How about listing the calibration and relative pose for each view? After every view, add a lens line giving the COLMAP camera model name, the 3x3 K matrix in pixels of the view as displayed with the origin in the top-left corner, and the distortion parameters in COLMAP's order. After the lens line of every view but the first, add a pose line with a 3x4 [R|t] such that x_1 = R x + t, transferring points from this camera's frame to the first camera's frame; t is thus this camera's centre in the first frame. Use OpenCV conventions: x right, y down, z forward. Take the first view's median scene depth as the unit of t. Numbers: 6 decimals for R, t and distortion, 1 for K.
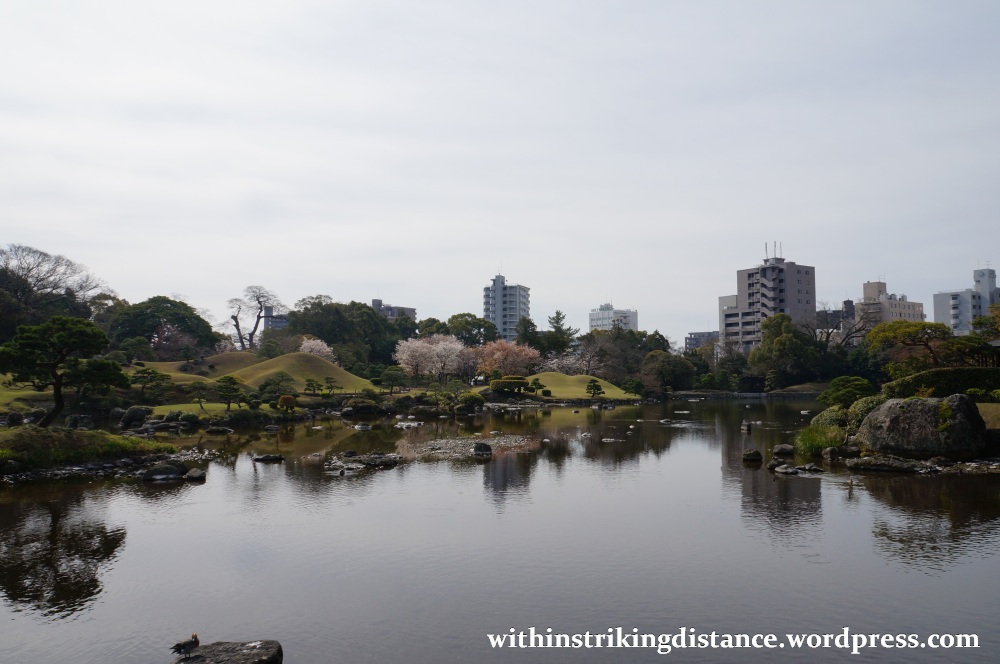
lens RADIAL K [[758.6, 0, 505.3], [0, 758.6, 328.4], [0, 0, 1]] dist [-0.030754, 0.001949]
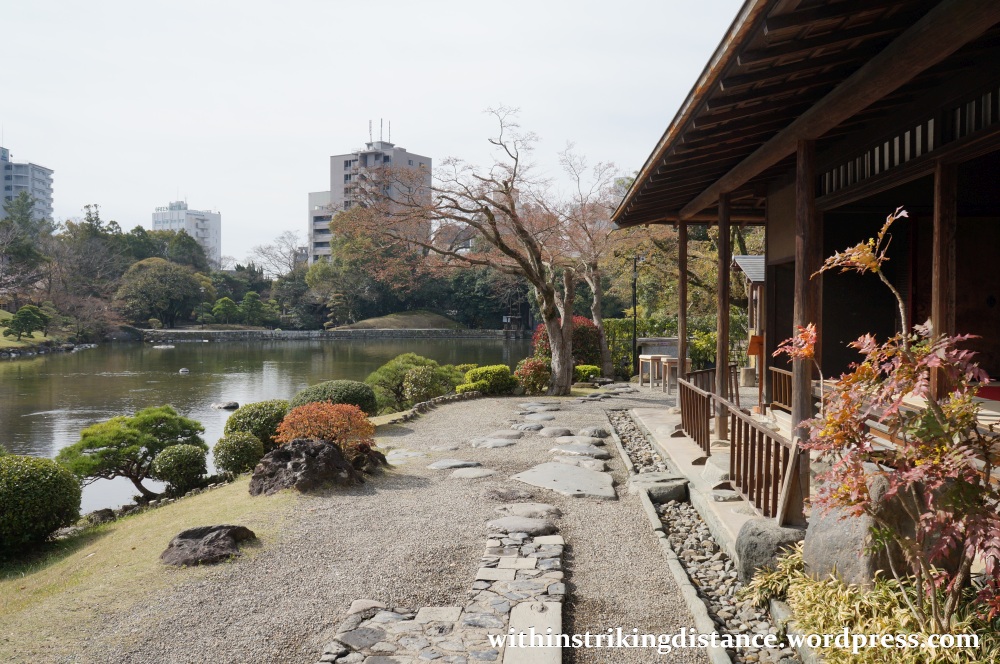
lens RADIAL K [[841.2, 0, 499.5], [0, 841.2, 330.5], [0, 0, 1]] dist [-0.004762, -0.002134]
pose [[0.906039, -0.002743, 0.423186, 0.118402], [-0.038877, 0.995211, 0.089685, 0.011500], [-0.421405, -0.097710, 0.901593, 0.203905]]
